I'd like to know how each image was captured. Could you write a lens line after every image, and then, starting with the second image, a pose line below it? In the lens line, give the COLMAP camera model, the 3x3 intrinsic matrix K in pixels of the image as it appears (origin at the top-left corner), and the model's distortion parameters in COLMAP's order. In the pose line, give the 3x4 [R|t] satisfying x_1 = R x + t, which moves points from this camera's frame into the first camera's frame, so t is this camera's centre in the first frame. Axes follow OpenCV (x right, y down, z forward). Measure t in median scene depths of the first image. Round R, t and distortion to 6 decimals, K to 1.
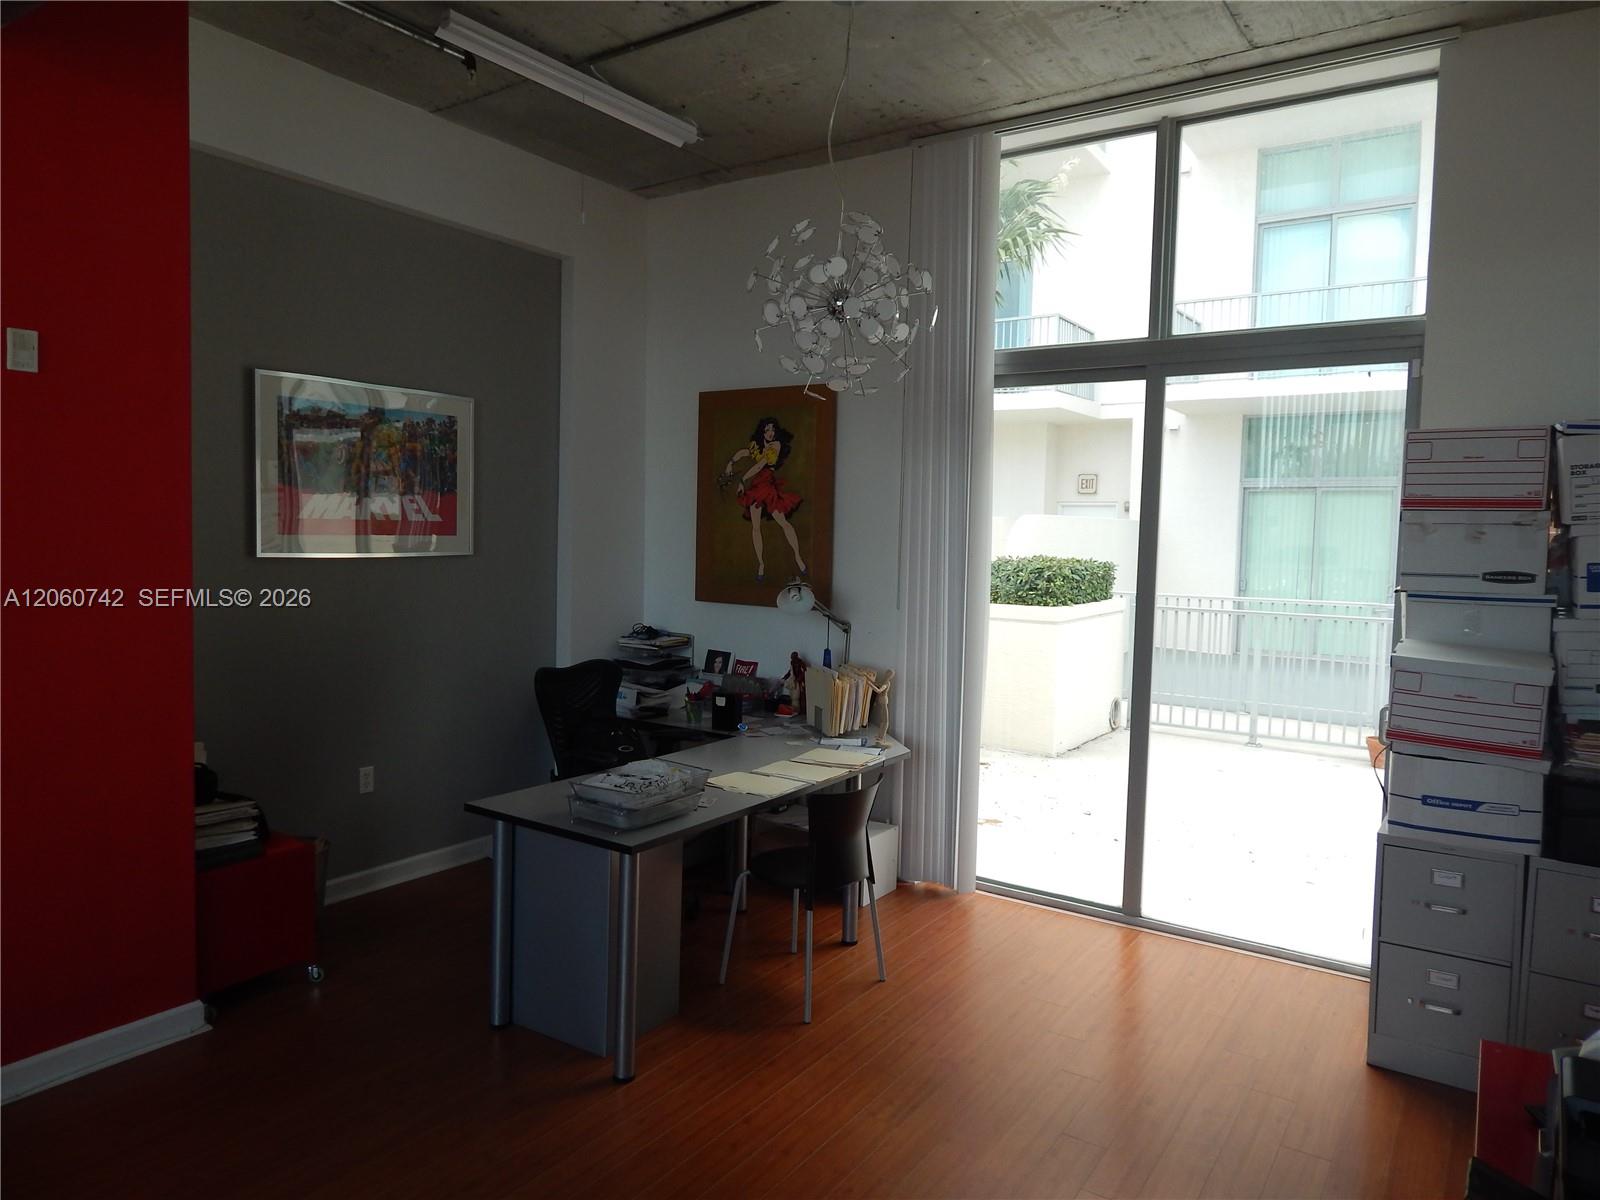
lens RADIAL K [[1067.1, 0, 804.8], [0, 1067.1, 600.1], [0, 0, 1]] dist [0.007805, -0.008188]
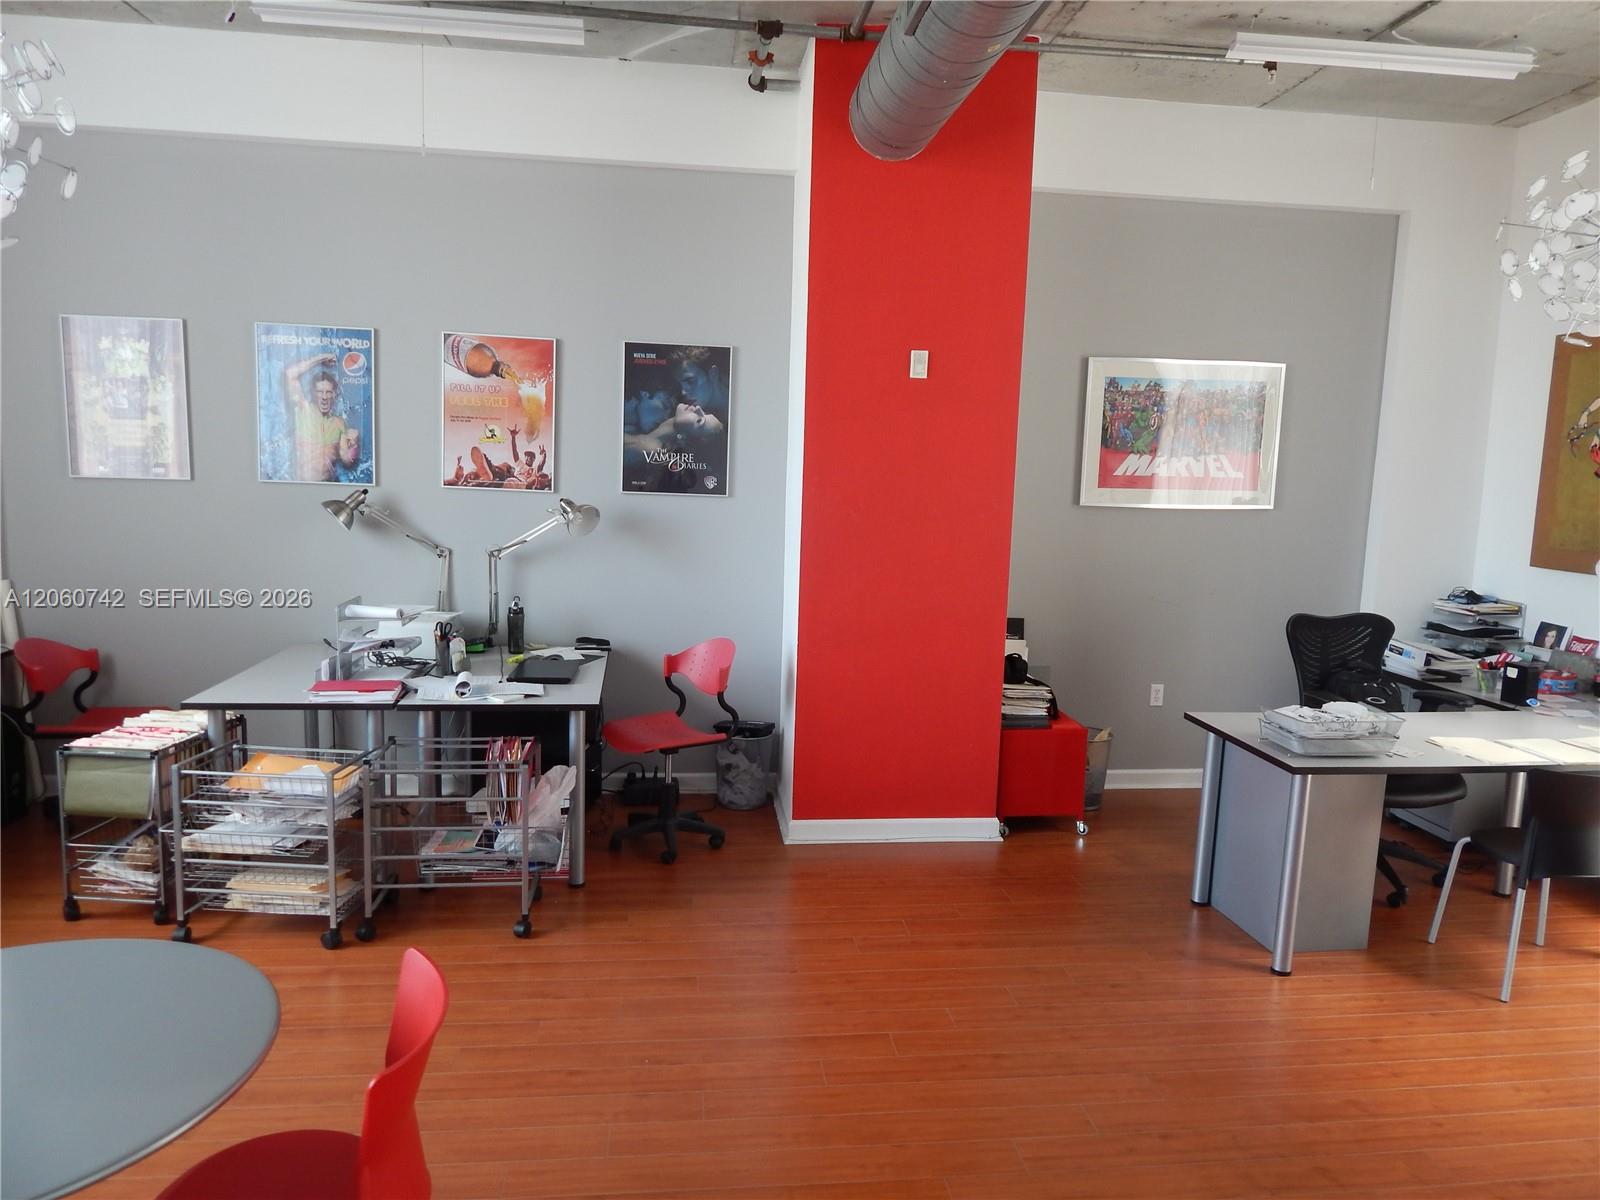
lens RADIAL K [[1067.1, 0, 796.9], [0, 1067.1, 603.9], [0, 0, 1]] dist [0.007805, -0.008188]
pose [[0.655253, 0.093069, -0.749655, 0.219609], [-0.060900, 0.995660, 0.070380, 0.007643], [0.752951, -0.000463, 0.658076, -0.093802]]
